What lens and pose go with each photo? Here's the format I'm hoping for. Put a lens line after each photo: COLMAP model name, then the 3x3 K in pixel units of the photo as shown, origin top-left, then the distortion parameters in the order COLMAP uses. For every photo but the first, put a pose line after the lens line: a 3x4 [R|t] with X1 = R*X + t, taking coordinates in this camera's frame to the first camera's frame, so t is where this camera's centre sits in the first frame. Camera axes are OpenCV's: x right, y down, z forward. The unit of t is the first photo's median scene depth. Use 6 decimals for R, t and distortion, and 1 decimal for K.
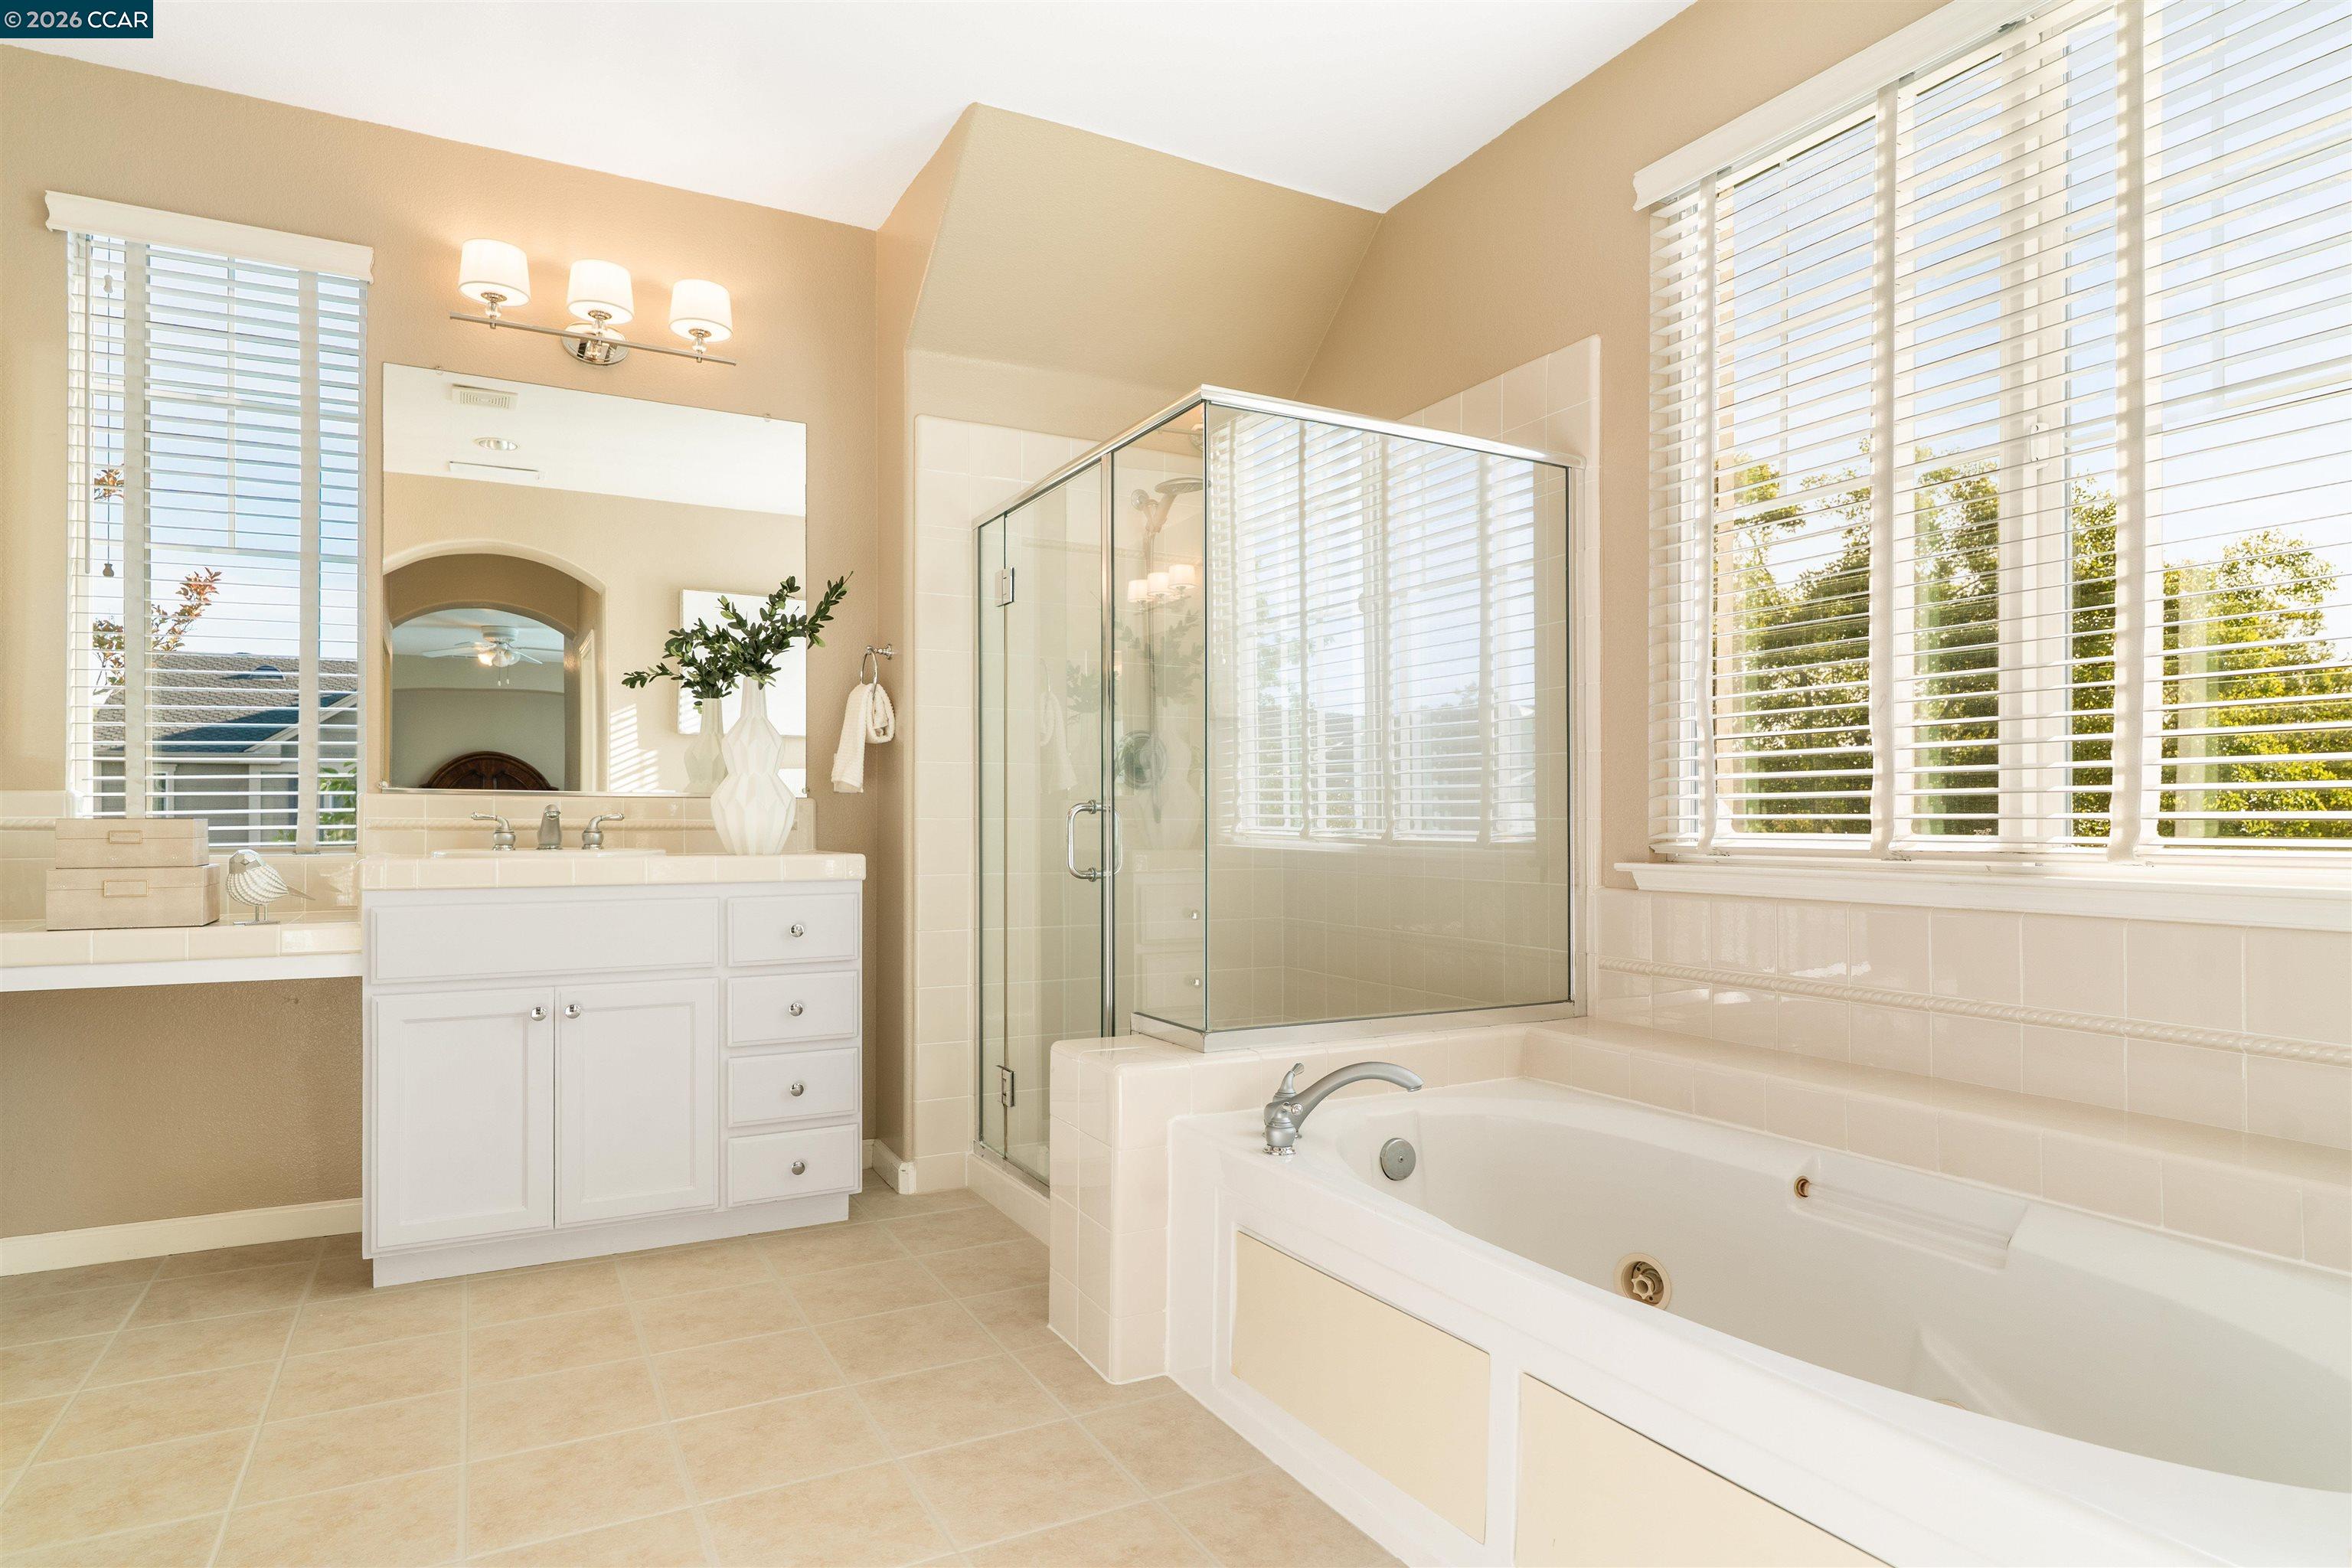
lens RADIAL K [[1304.2, 0, 1172.4], [0, 1304.2, 828.6], [0, 0, 1]] dist [0.002772, -0.001843]
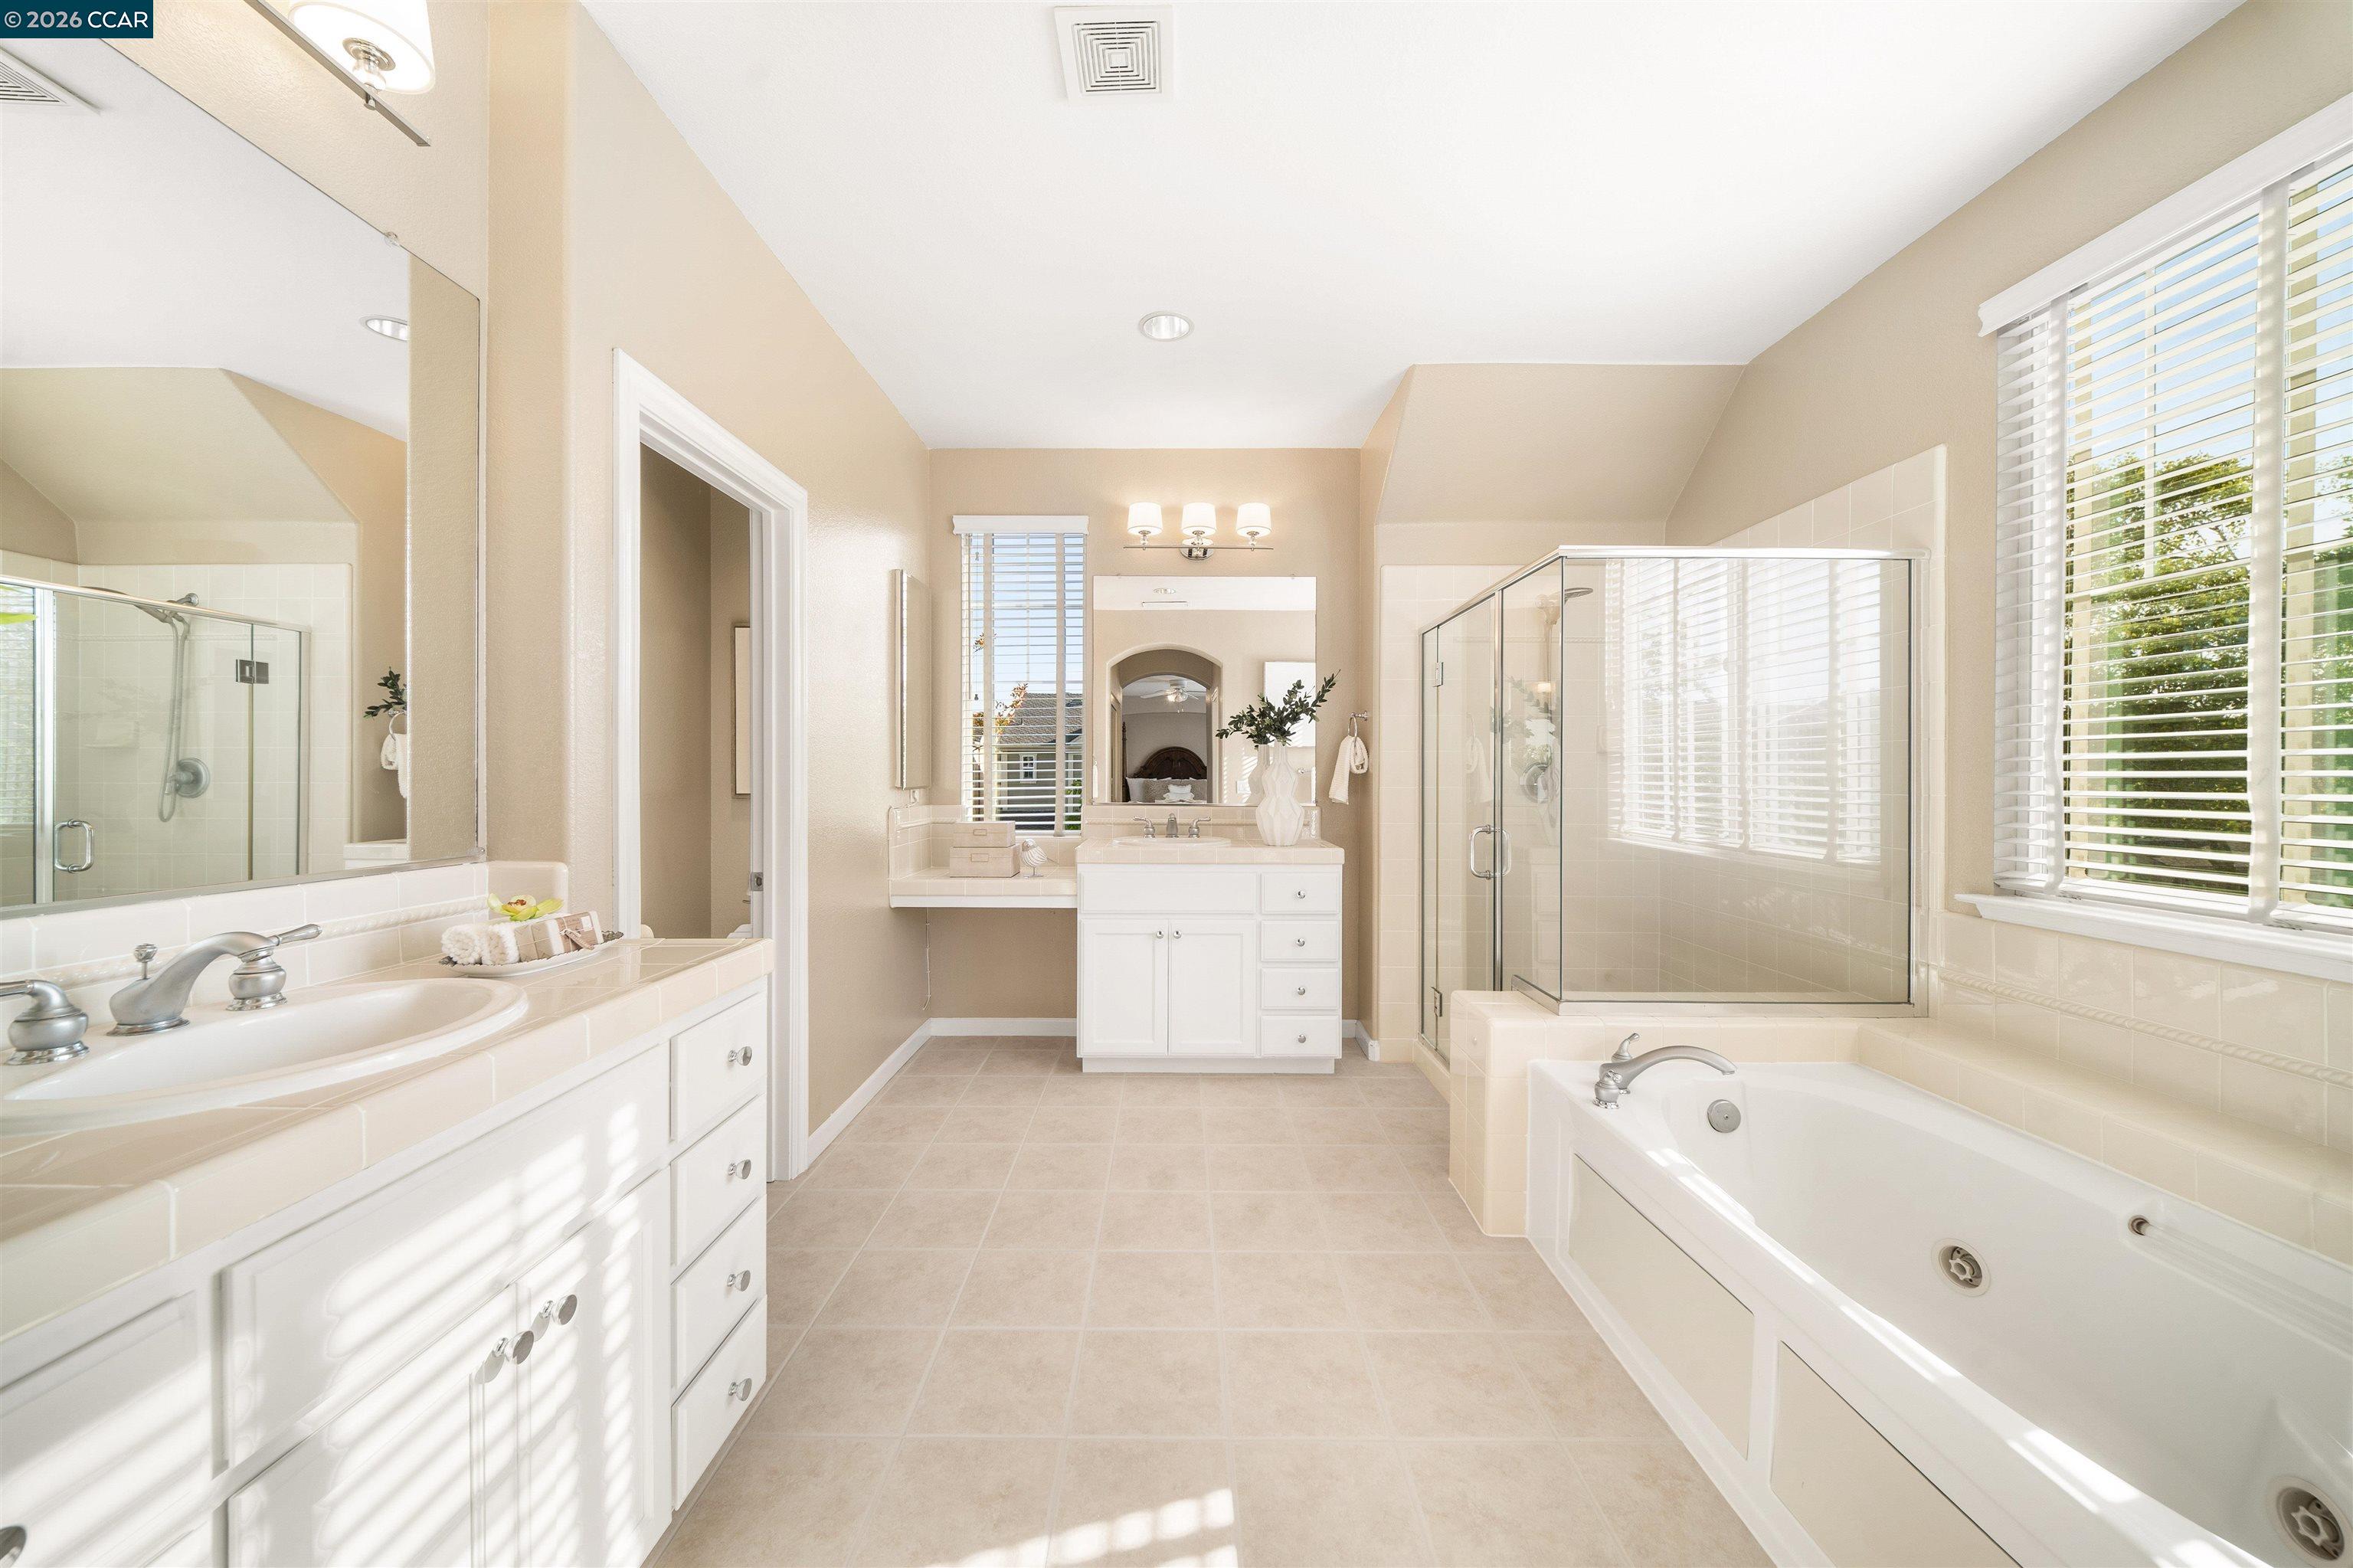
lens RADIAL K [[830.0, 0, 1176.5], [0, 830.0, 784.0], [0, 0, 1]] dist [0.015266, -0.011126]
pose [[0.881244, 0.007588, -0.472601, 0.067940], [-0.005105, 0.999966, 0.006536, -0.068256], [0.472634, -0.003347, 0.881253, 0.003859]]
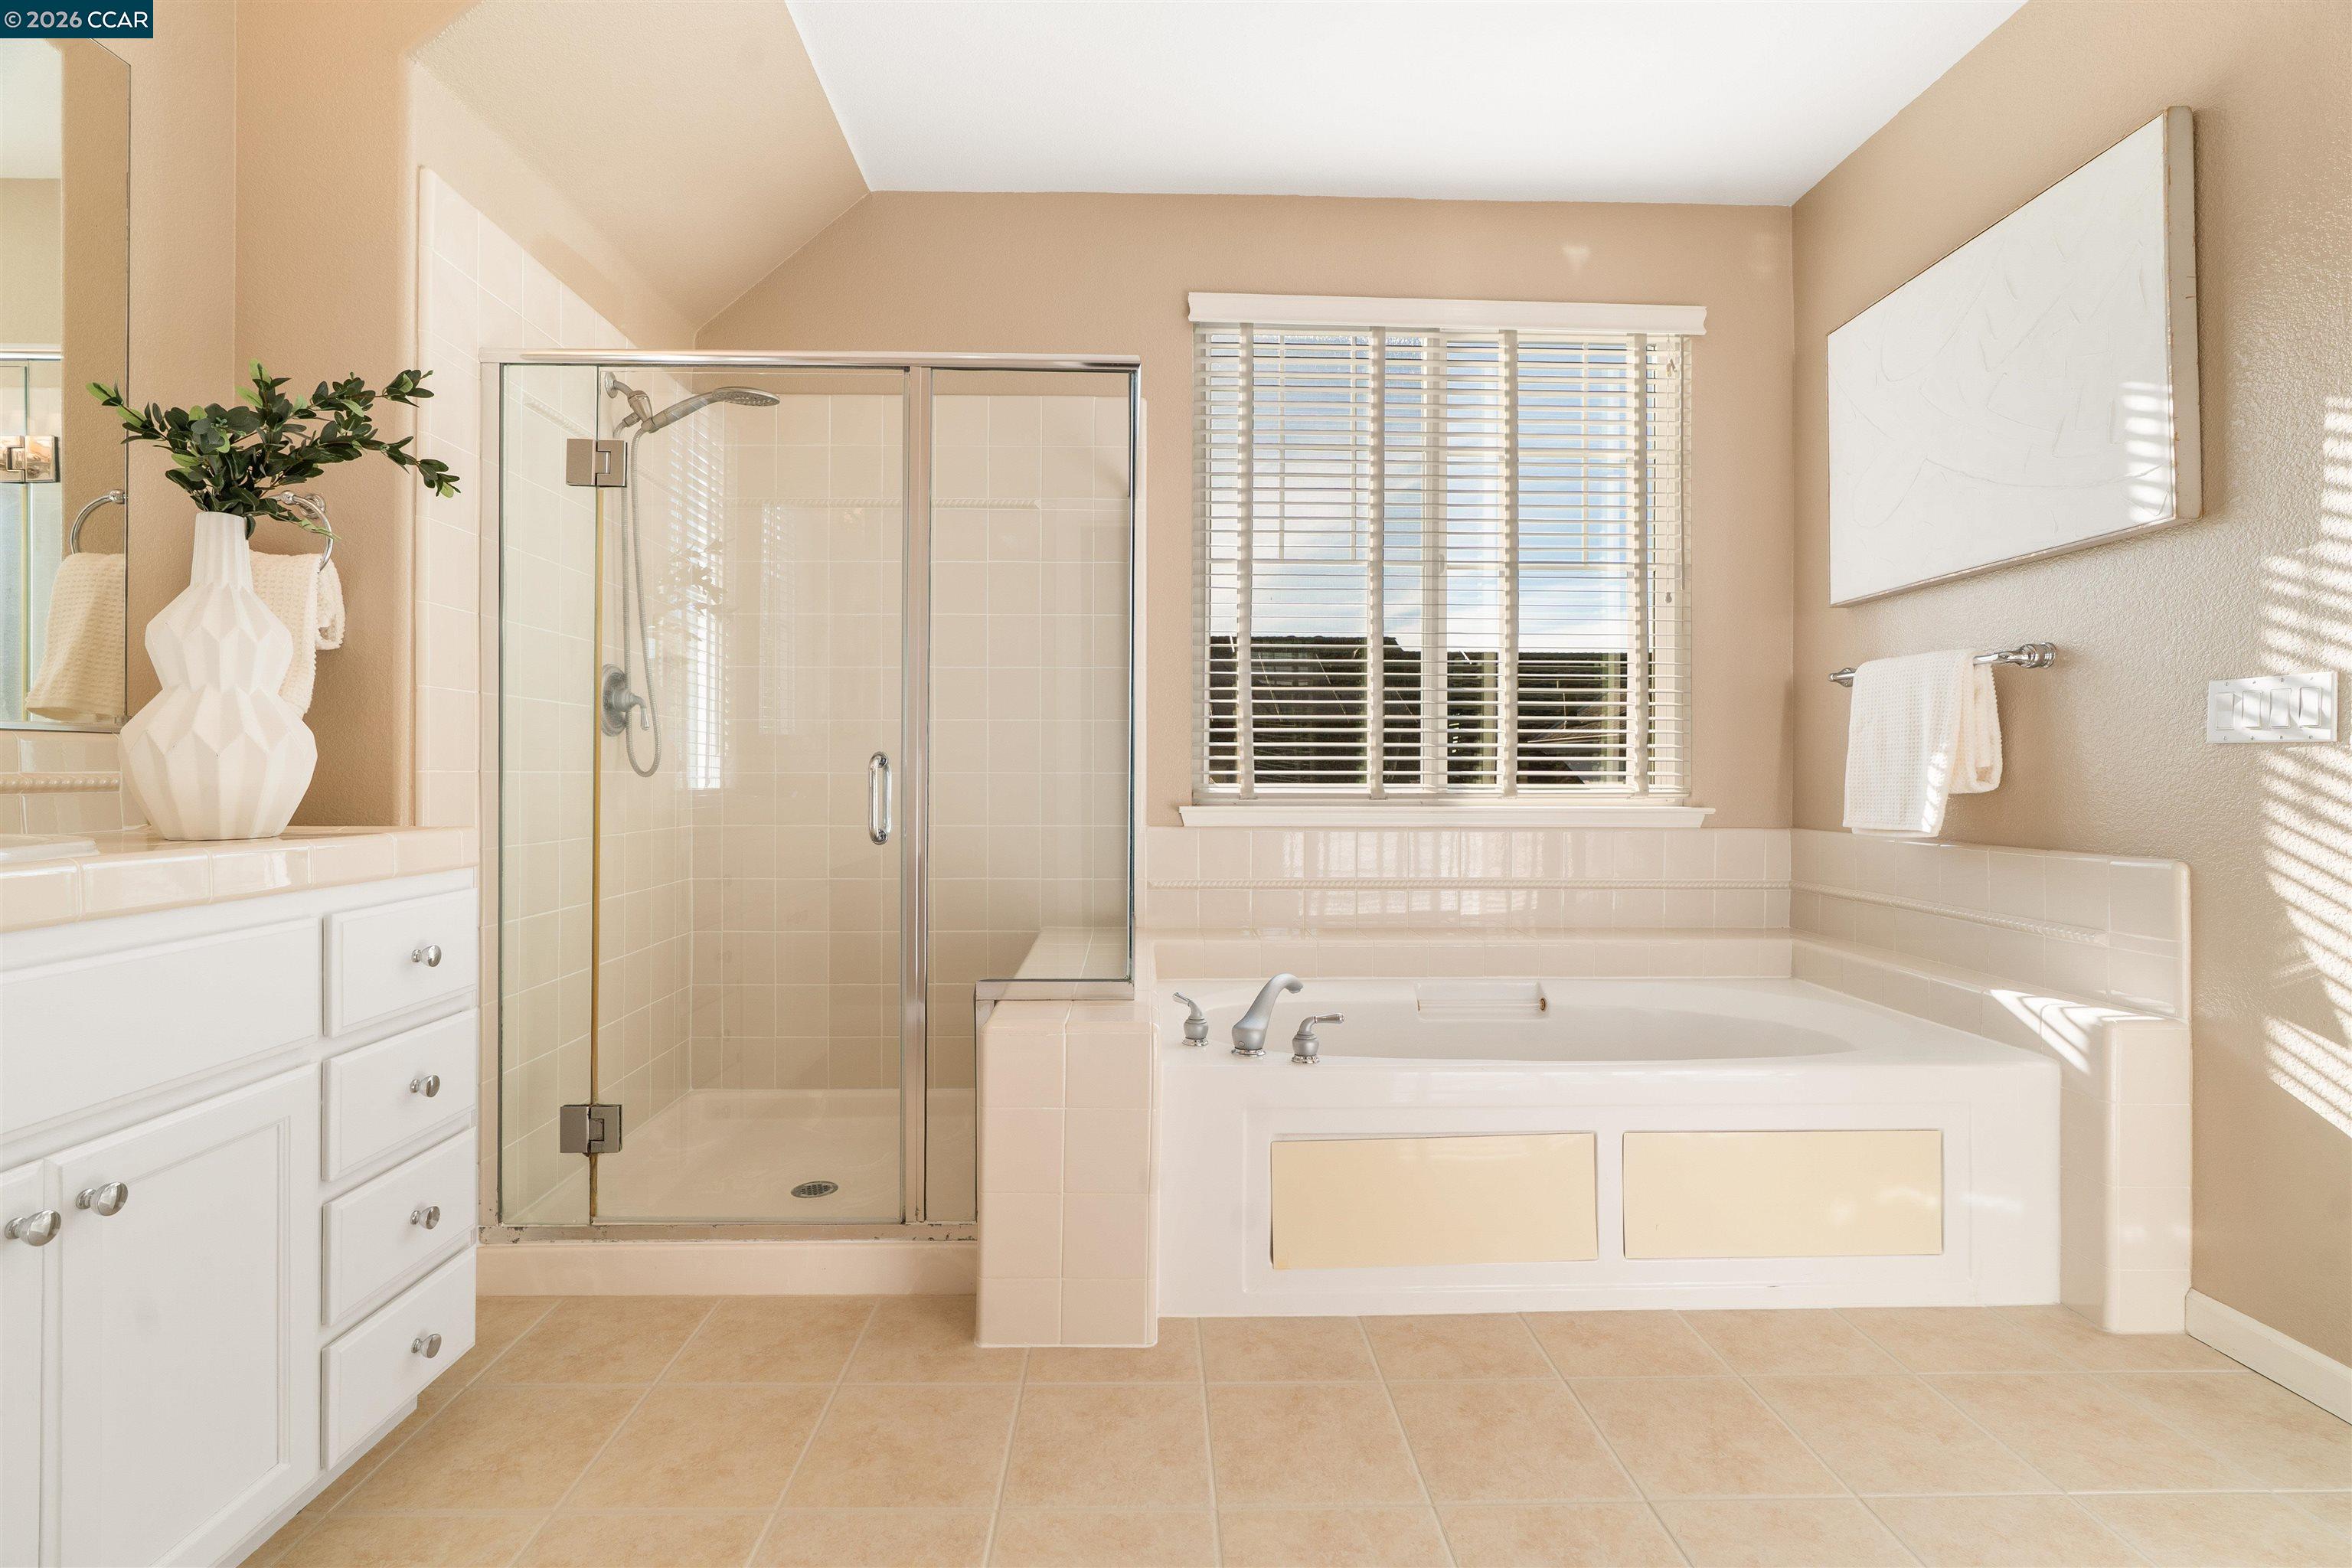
lens RADIAL K [[1059.3, 0, 1176.0], [0, 1059.3, 784.0], [0, 0, 1]] dist [-0.002182, -0.000284]
pose [[0.457172, -0.004716, 0.889366, -0.574436], [0.005146, 0.999983, 0.002657, -0.000041], [-0.889363, 0.003362, 0.457189, 0.475562]]
